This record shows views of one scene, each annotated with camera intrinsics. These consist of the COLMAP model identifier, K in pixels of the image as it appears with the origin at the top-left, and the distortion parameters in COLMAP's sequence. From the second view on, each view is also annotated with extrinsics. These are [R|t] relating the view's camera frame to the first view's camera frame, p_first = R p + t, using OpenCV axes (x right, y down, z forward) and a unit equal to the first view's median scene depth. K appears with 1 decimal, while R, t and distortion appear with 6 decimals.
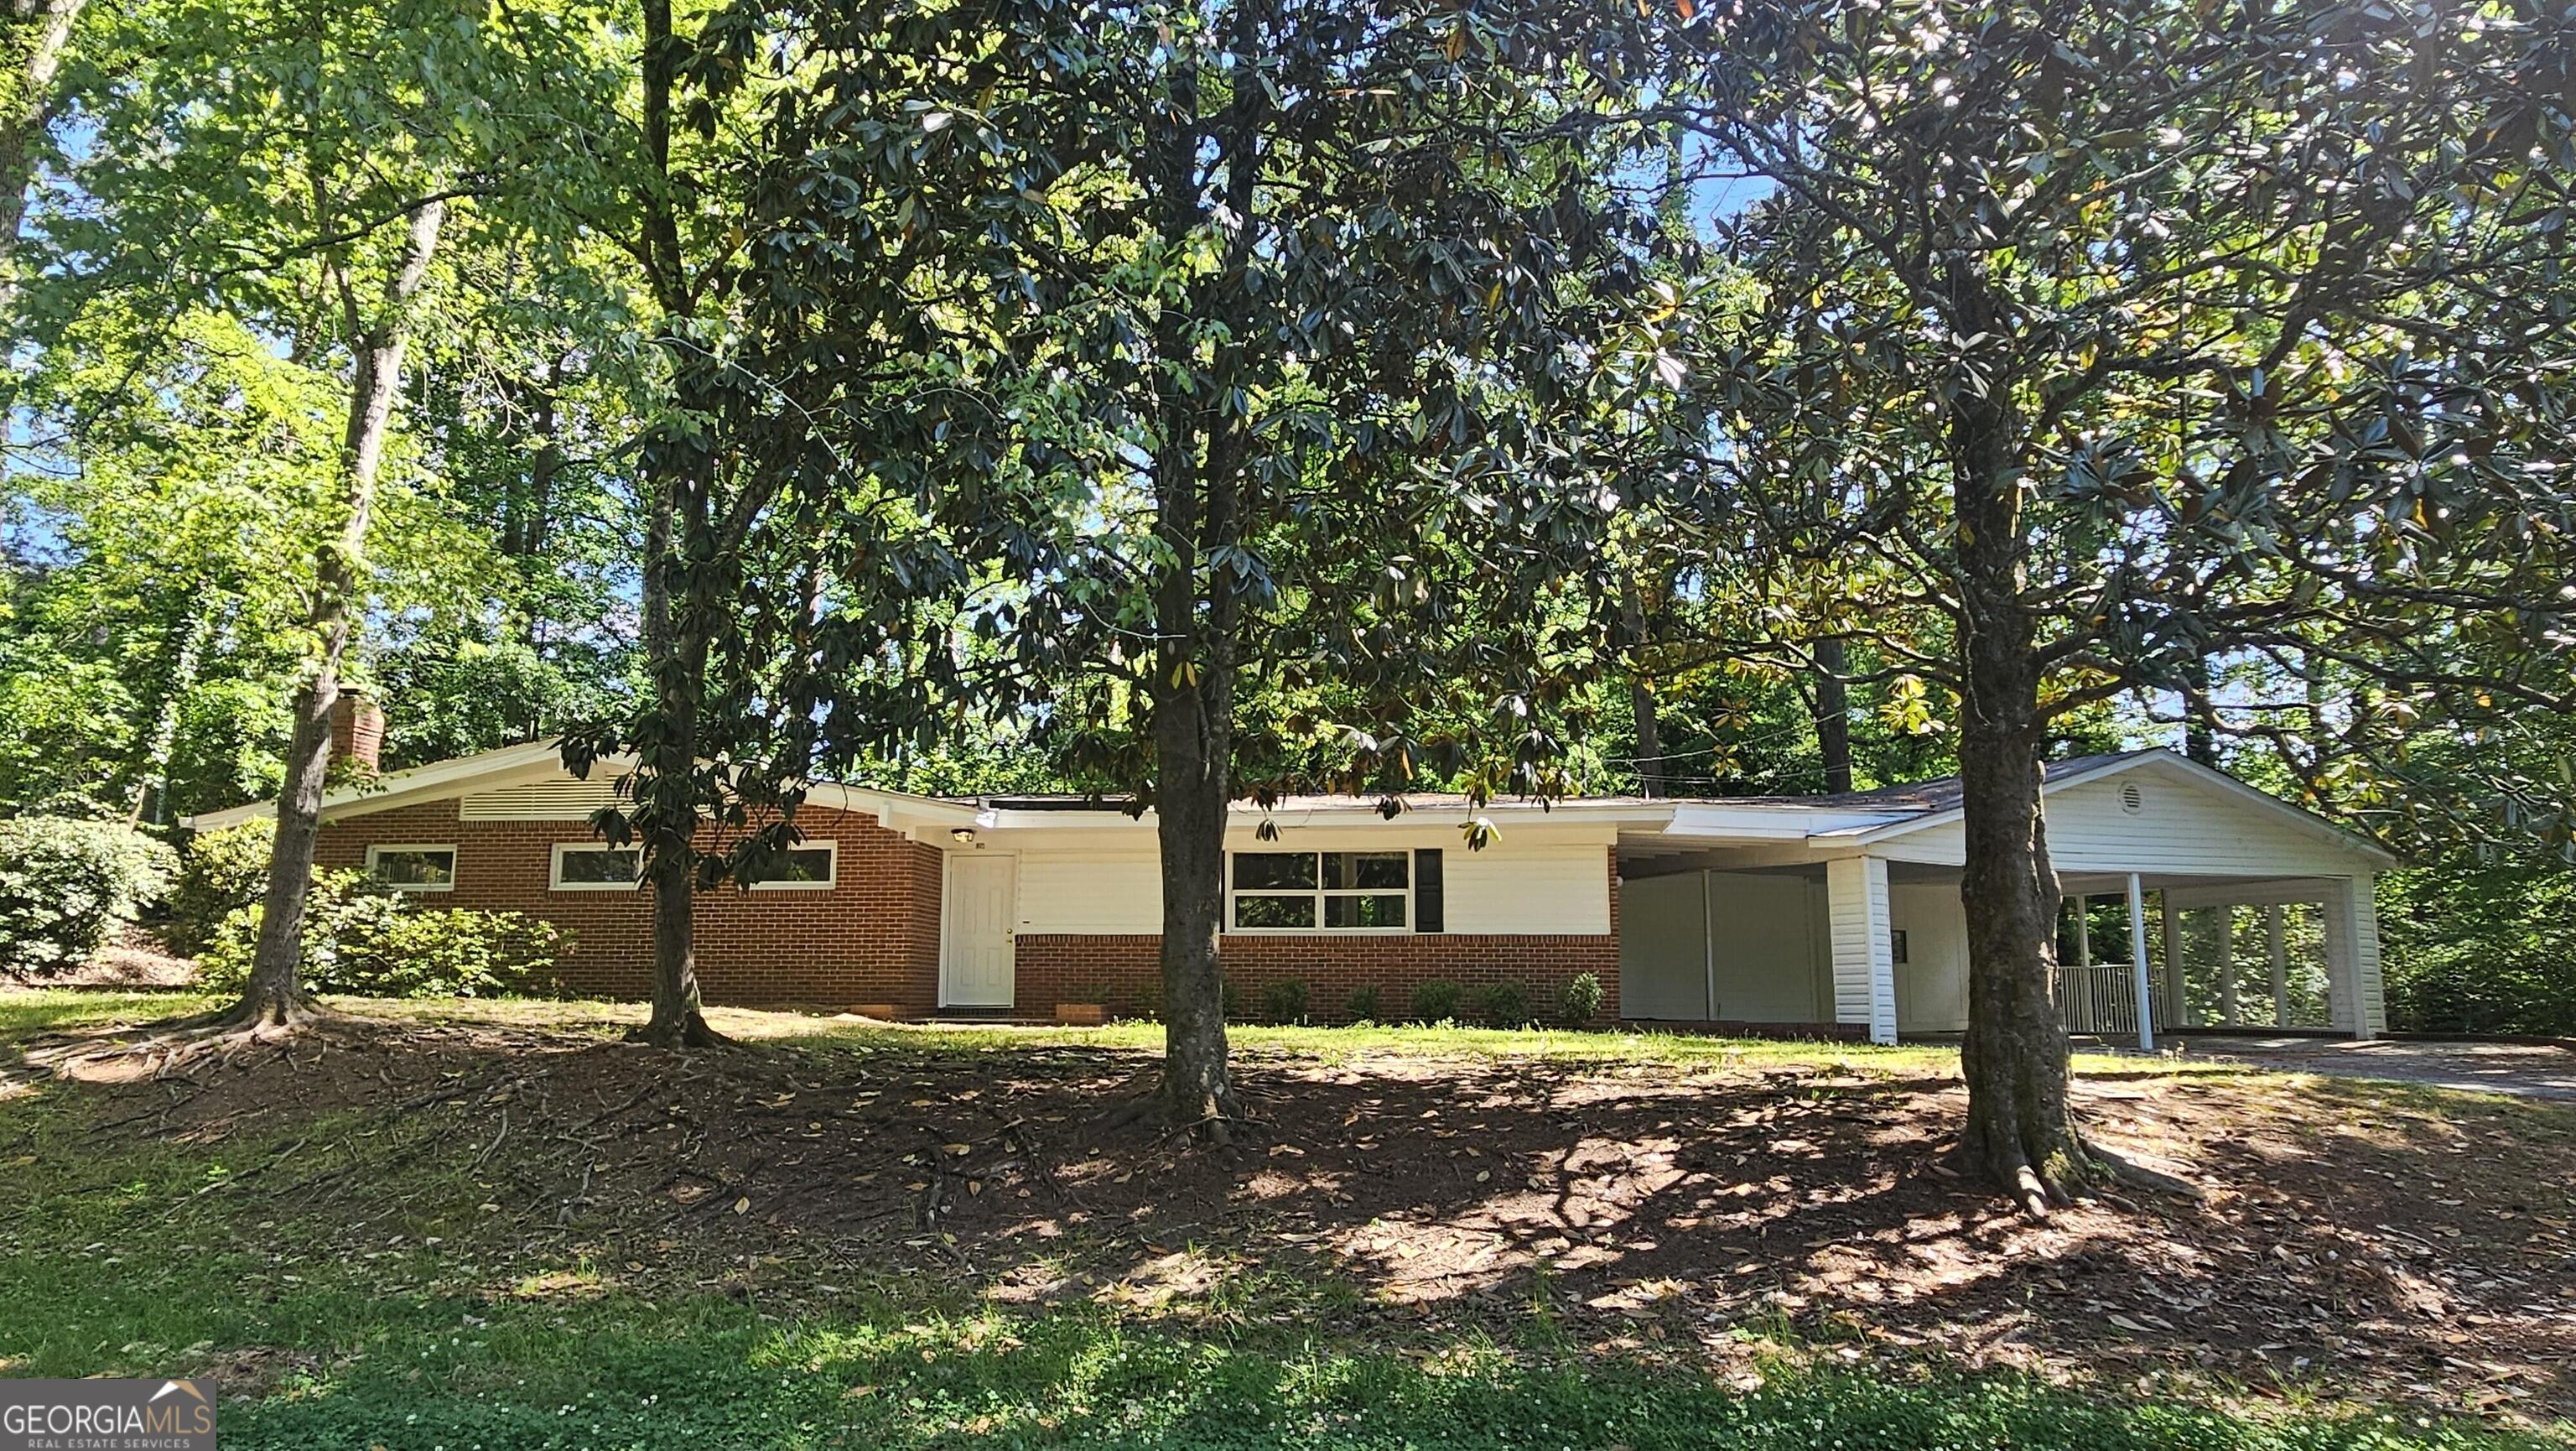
lens RADIAL K [[1204.3, 0, 1288.0], [0, 1204.3, 725.5], [0, 0, 1]] dist [0.011589, 0.000078]
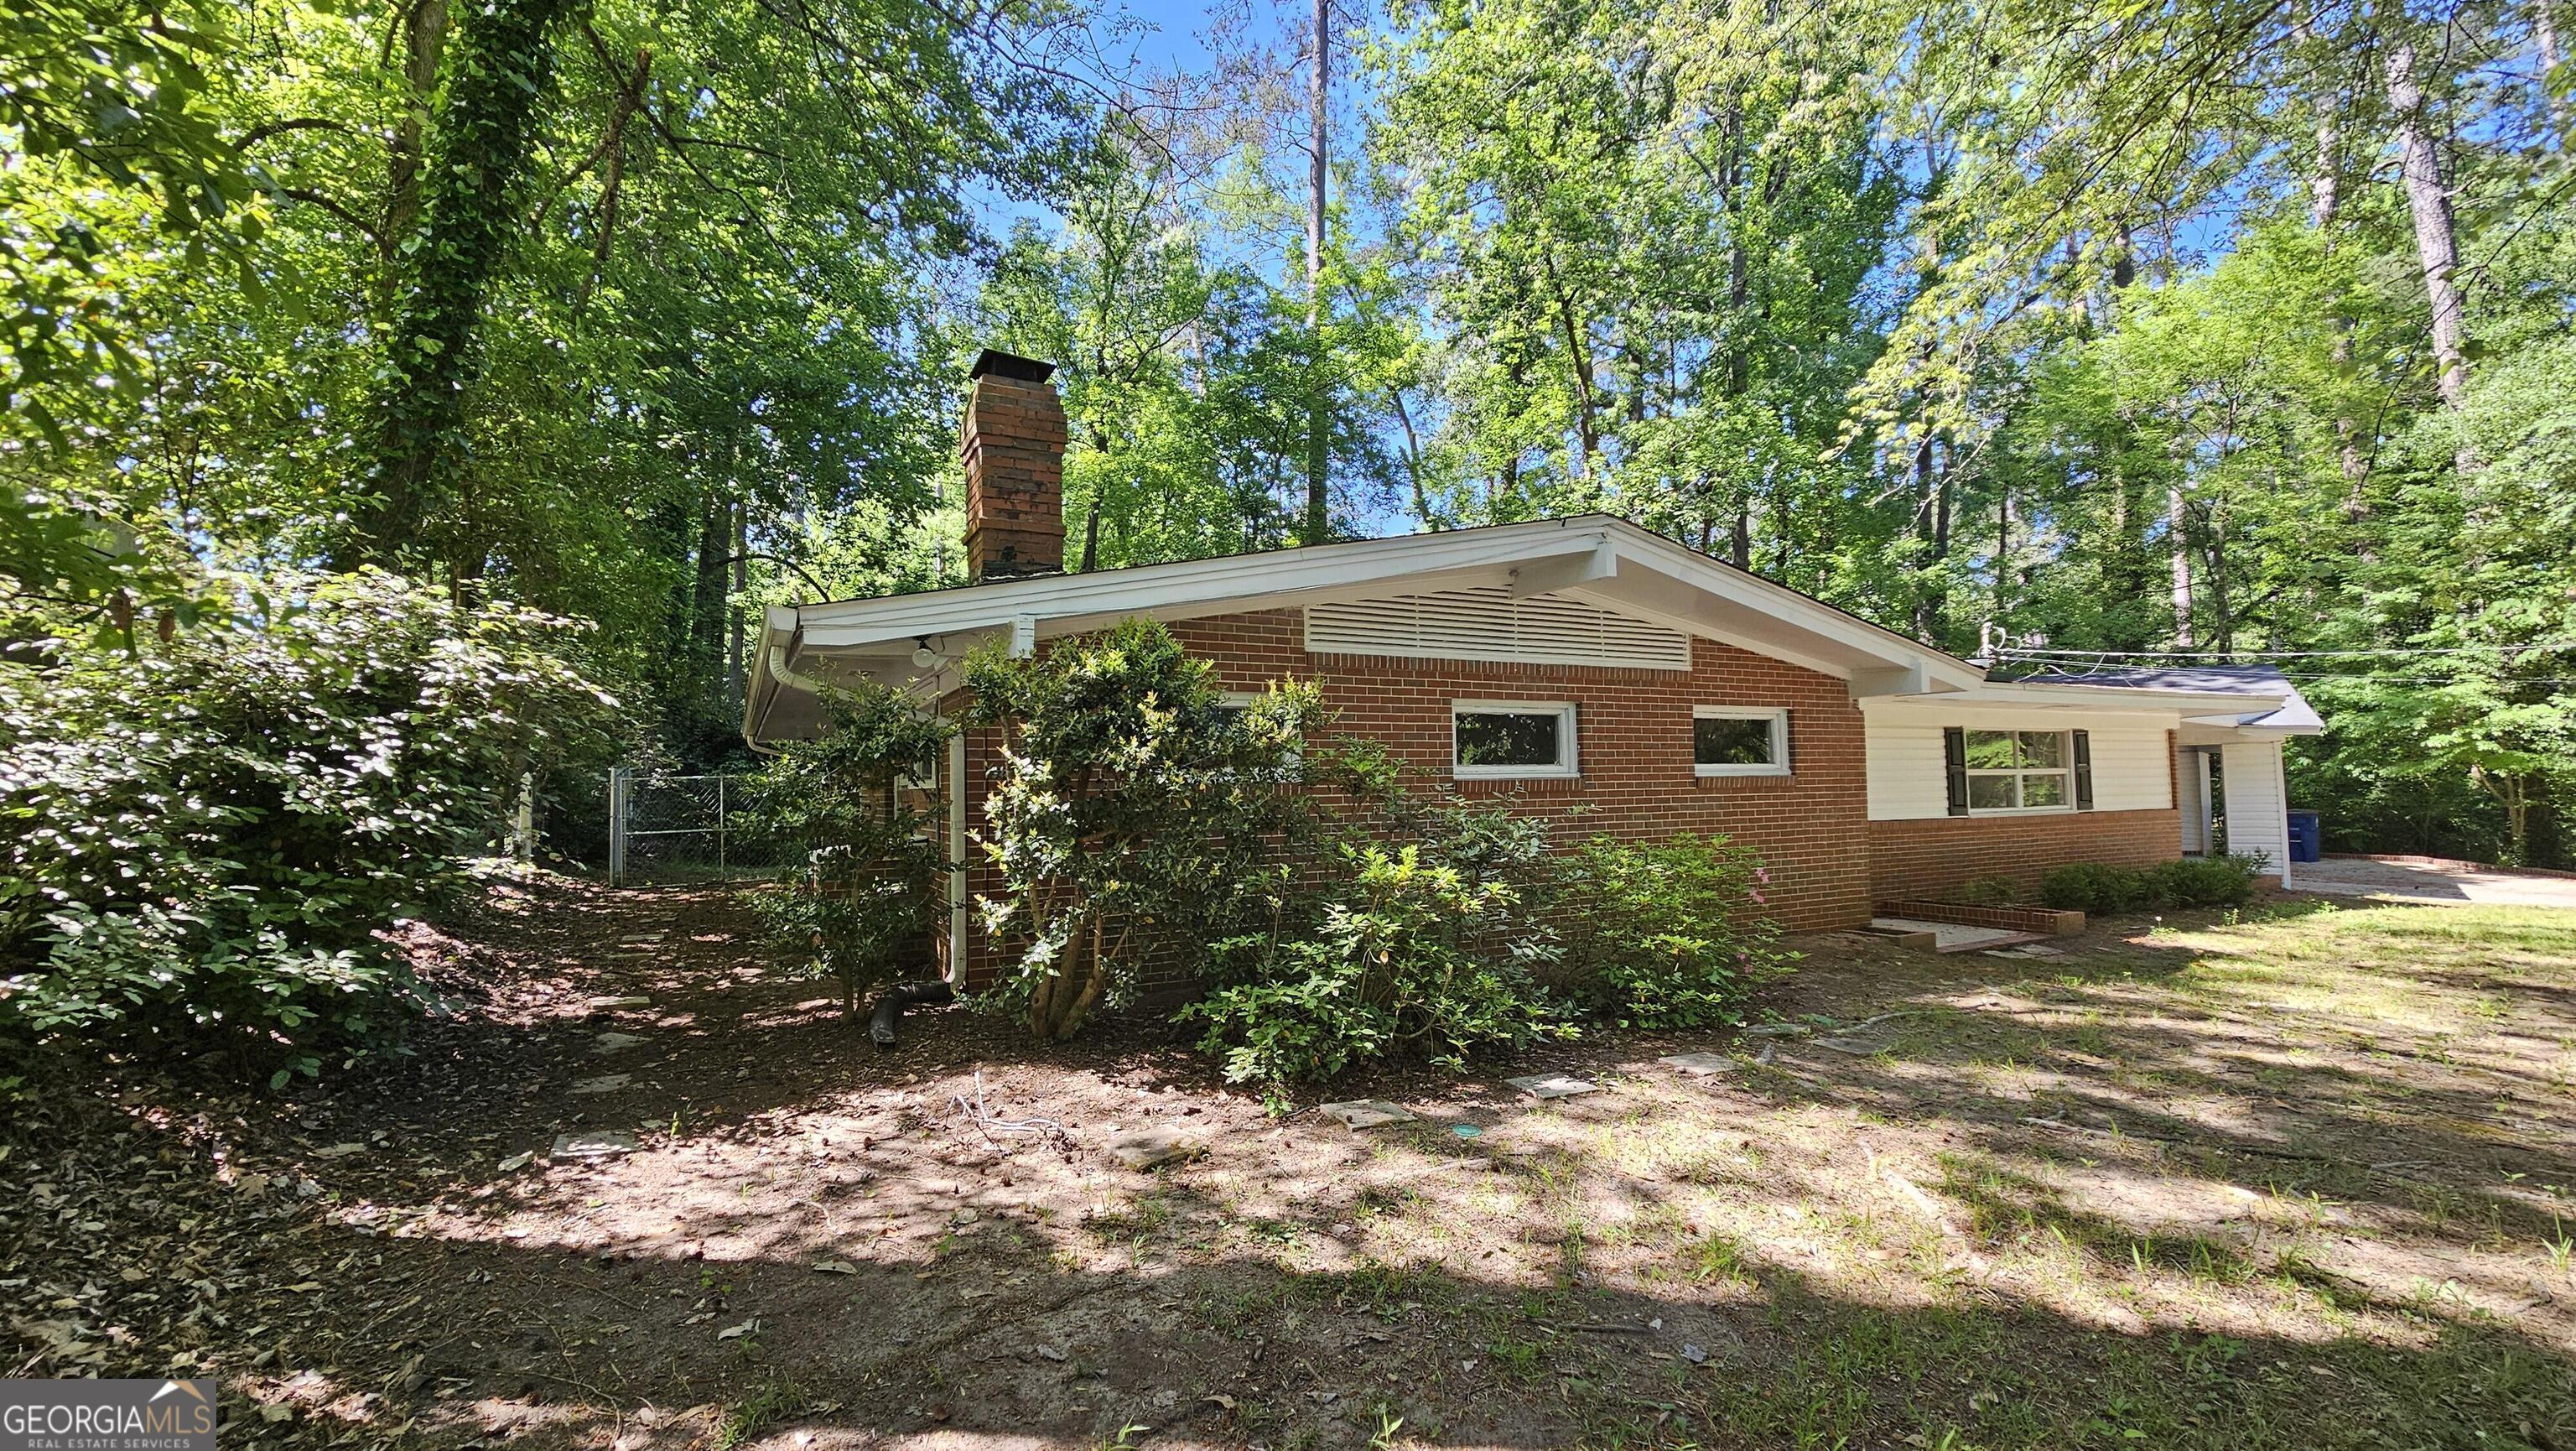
lens RADIAL K [[1204.3, 0, 1288.0], [0, 1204.3, 725.5], [0, 0, 1]] dist [0.011589, 0.000078]
pose [[0.790393, 0.016913, 0.612367, -1.071464], [-0.088037, 0.992379, 0.086222, 0.067981], [-0.606242, -0.122060, 0.785858, 0.591102]]
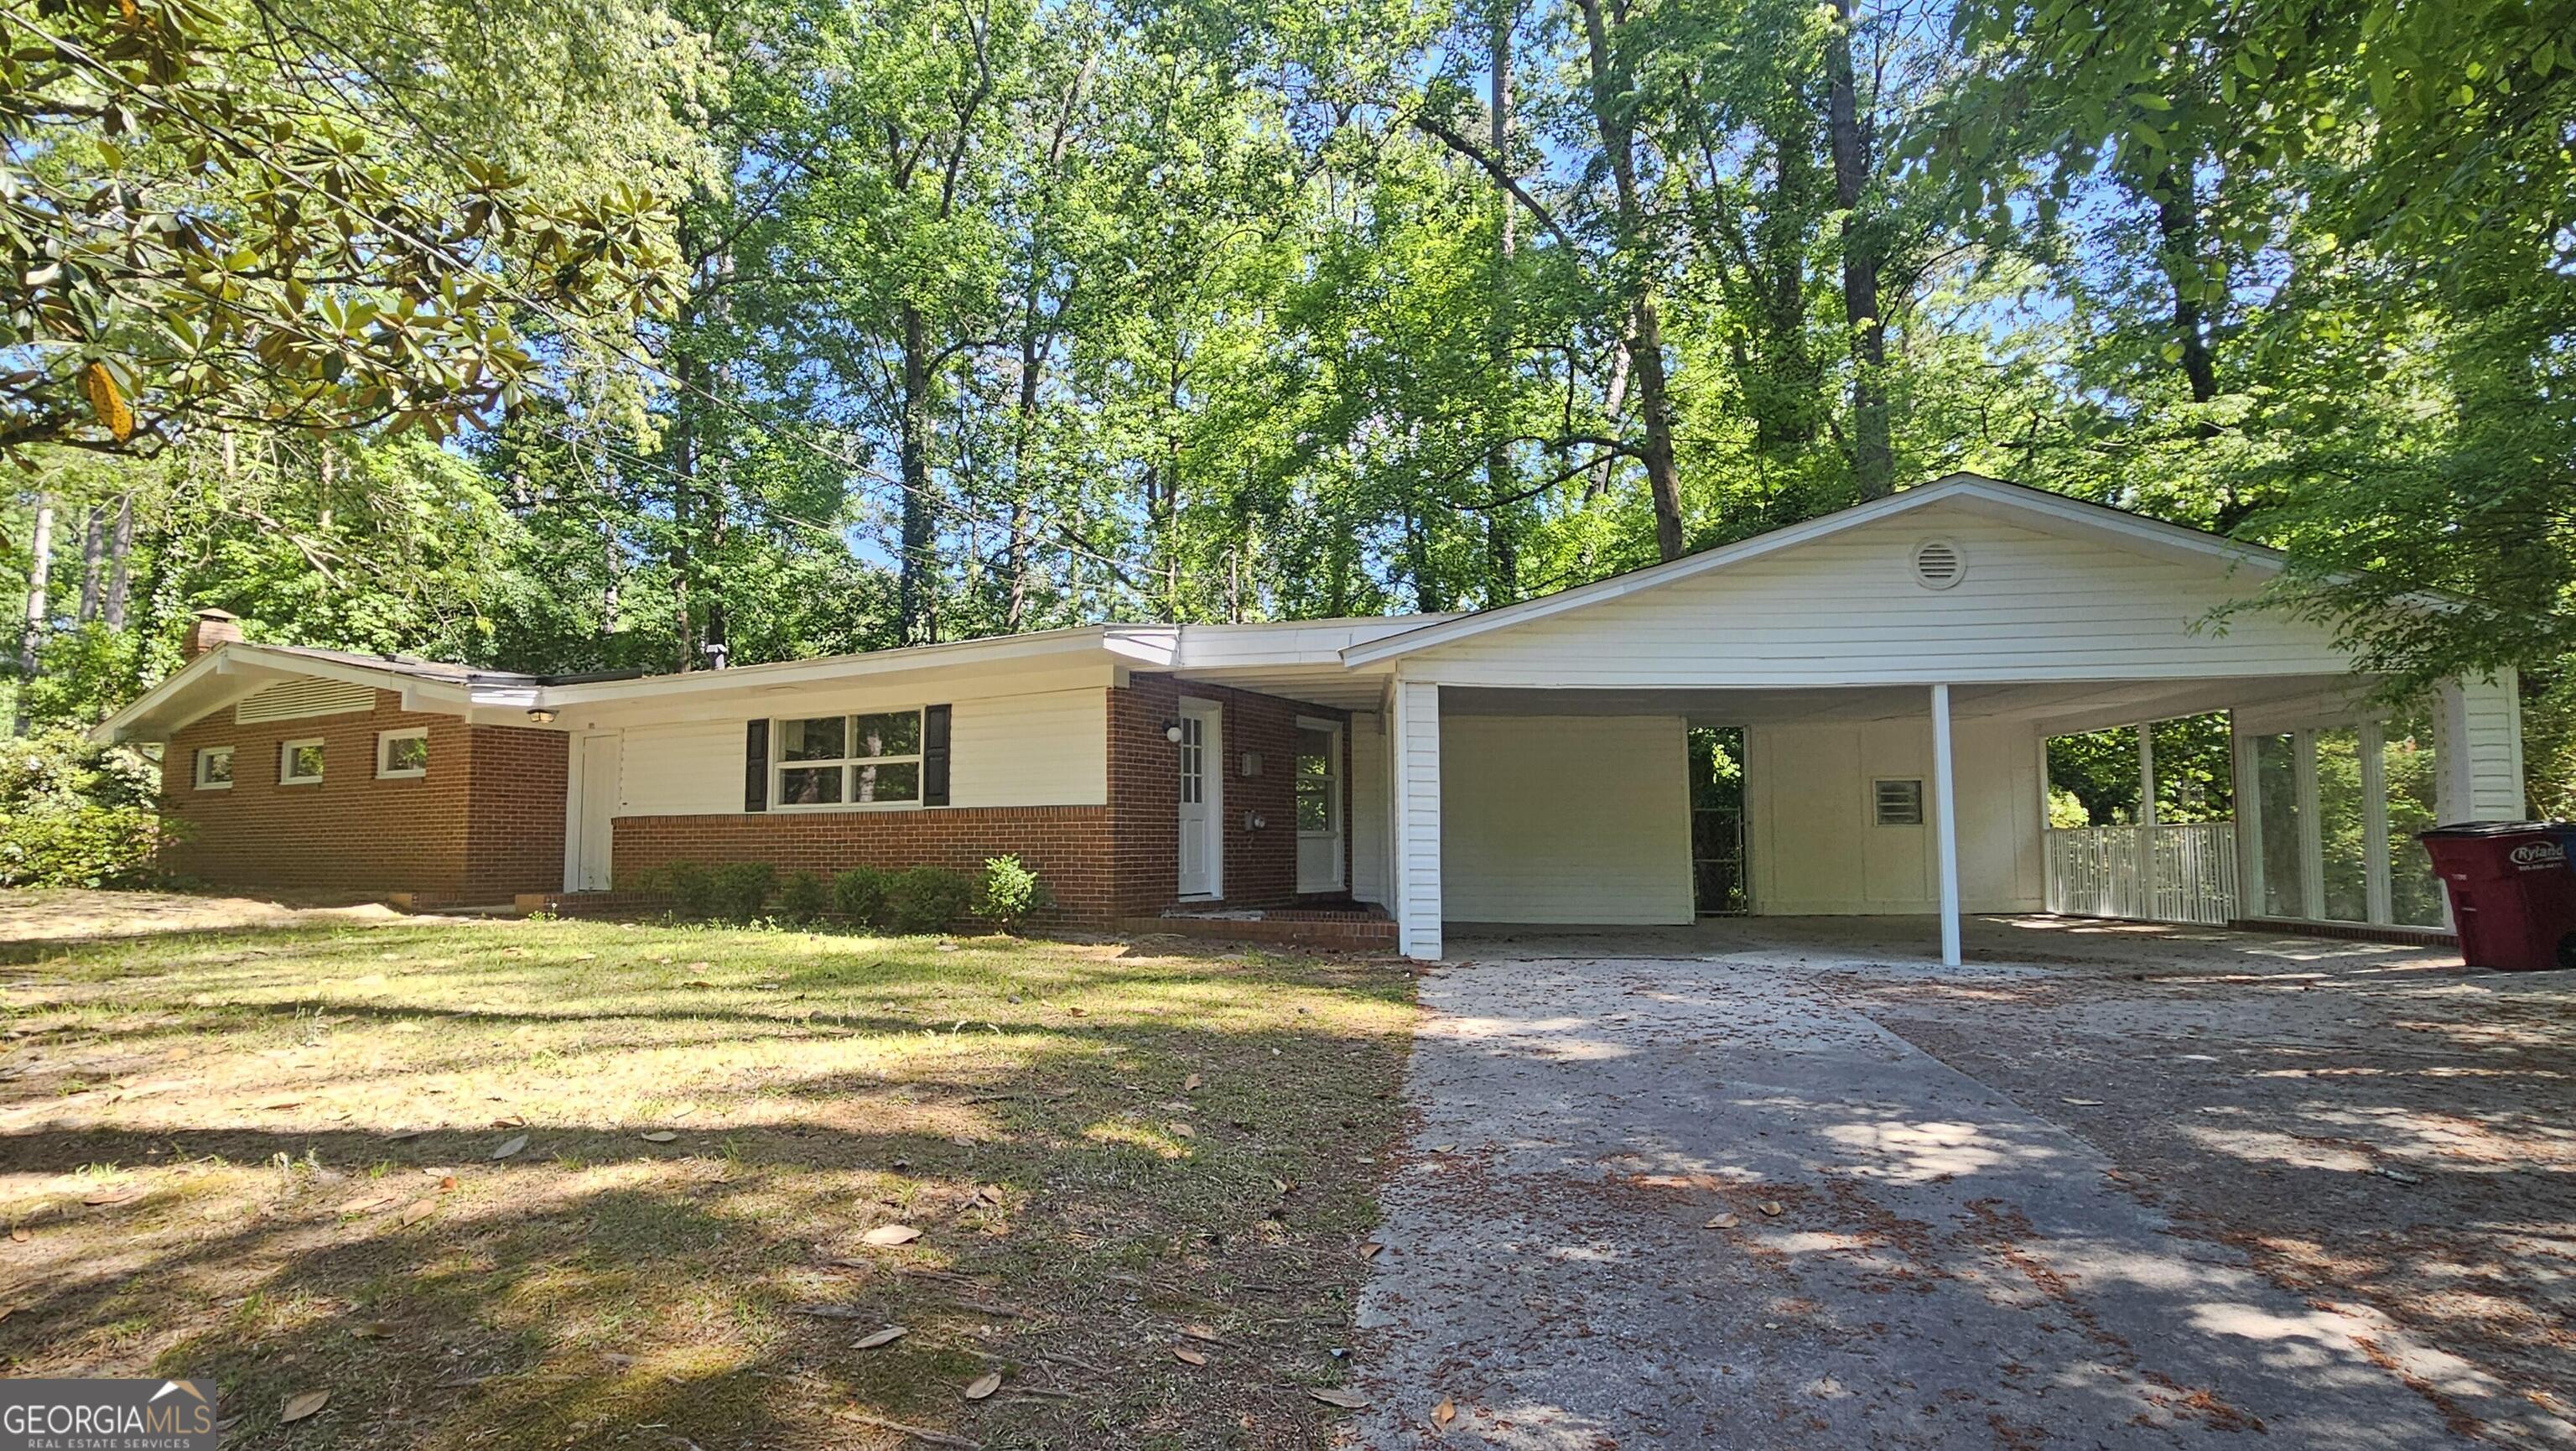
lens RADIAL K [[1204.3, 0, 1288.0], [0, 1204.3, 725.5], [0, 0, 1]] dist [0.011589, 0.000078]
pose [[0.934471, -0.044266, -0.353277, 0.622144], [0.086902, 0.990588, 0.105748, 0.051172], [0.345271, -0.129518, 0.929523, 0.326006]]
